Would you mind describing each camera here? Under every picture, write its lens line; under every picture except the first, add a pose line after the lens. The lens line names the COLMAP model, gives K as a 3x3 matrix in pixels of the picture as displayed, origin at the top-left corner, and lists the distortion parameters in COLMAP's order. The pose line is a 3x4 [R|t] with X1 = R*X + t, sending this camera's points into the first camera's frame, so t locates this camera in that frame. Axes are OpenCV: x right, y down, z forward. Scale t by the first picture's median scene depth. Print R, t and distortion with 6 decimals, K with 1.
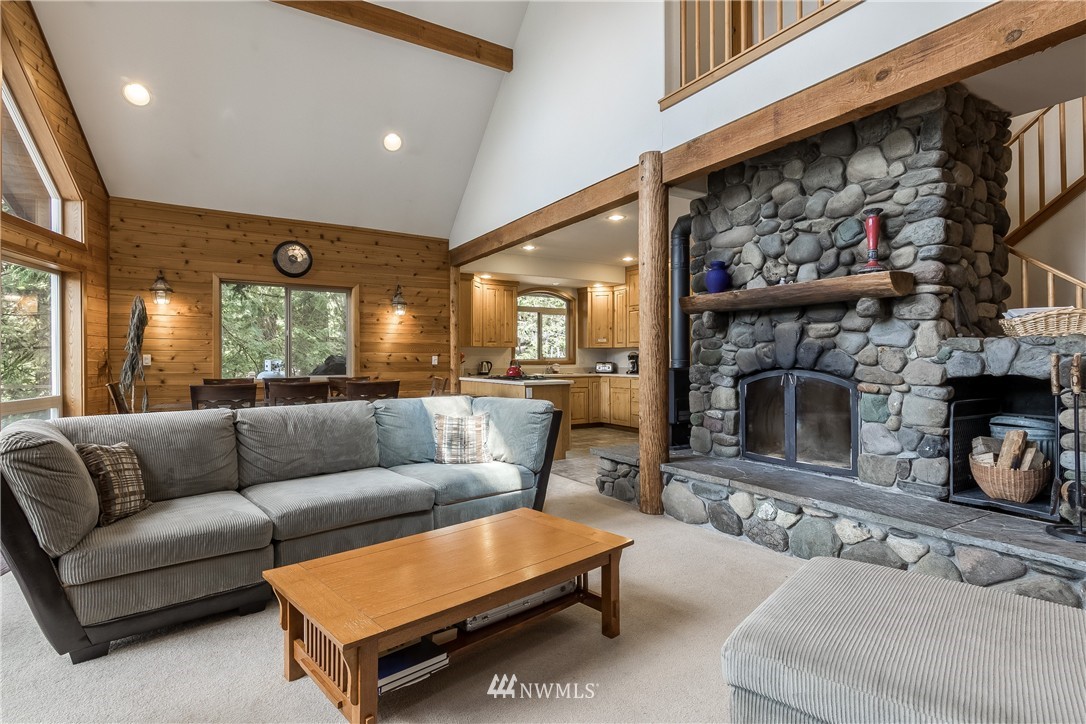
lens RADIAL K [[554.1, 0, 539.0], [0, 554.1, 364.1], [0, 0, 1]] dist [-0.002932, 0.001941]
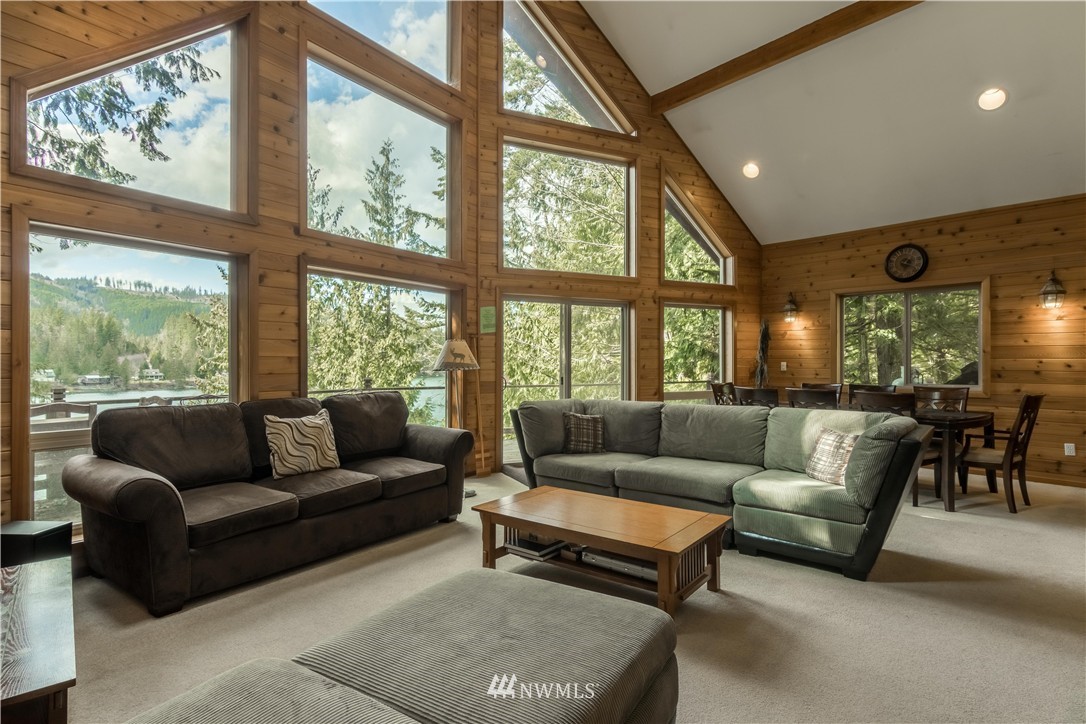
lens RADIAL K [[554.1, 0, 539.0], [0, 554.1, 364.1], [0, 0, 1]] dist [-0.002932, 0.001941]
pose [[0.166060, 0.004028, -0.986107, 0.351363], [-0.006462, 0.999975, 0.002997, -0.009972], [0.986095, 0.005874, 0.166082, 0.178324]]
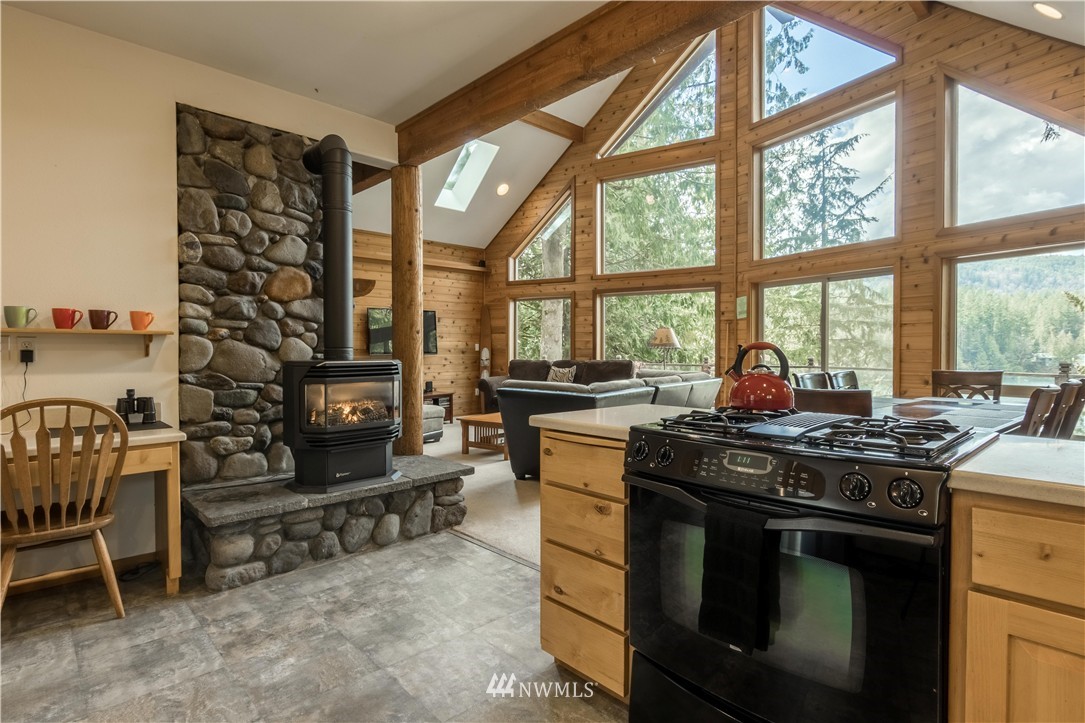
lens RADIAL K [[555.0, 0, 544.3], [0, 555.0, 357.8], [0, 0, 1]] dist [-0.002808, -0.000025]
pose [[-0.976309, 0.006072, -0.216296, 0.100920], [0.000636, 0.999682, 0.025190, -0.008281], [0.216380, 0.024455, -0.976003, 1.089249]]
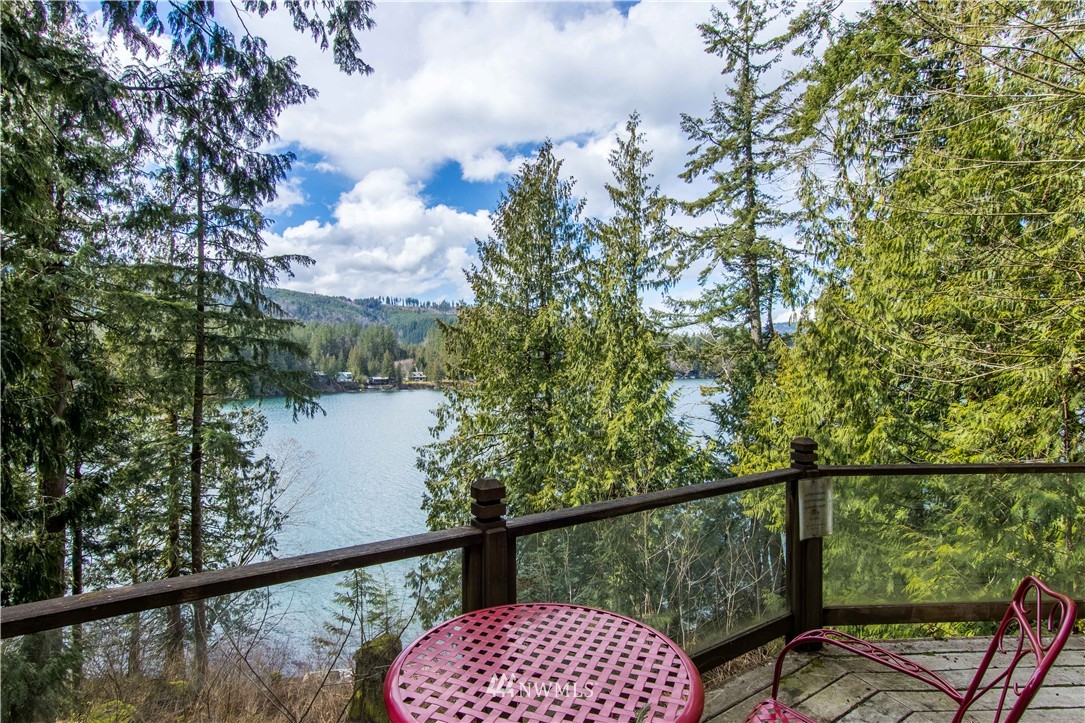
lens RADIAL K [[553.6, 0, 538.5], [0, 553.6, 363.6], [0, 0, 1]] dist [-0.002932, 0.001941]
pose [[-0.227765, -0.001864, -0.973714, -0.343185], [-0.002978, 0.999995, -0.001218, -0.026539], [0.973711, 0.002622, -0.227770, -0.057116]]
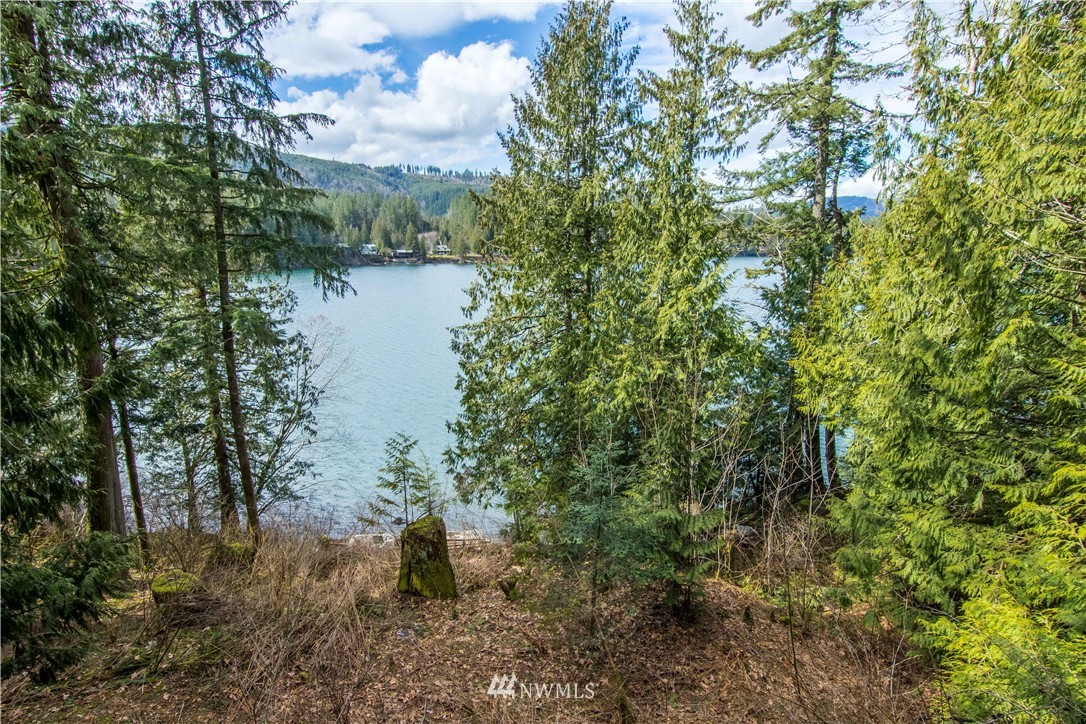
lens RADIAL K [[554.1, 0, 539.0], [0, 554.1, 364.1], [0, 0, 1]] dist [-0.002932, 0.001941]
pose [[-0.270791, 0.208055, -0.939886, -0.512608], [-0.017605, 0.975131, 0.220929, -0.045288], [0.962477, 0.076372, -0.260394, -0.196414]]
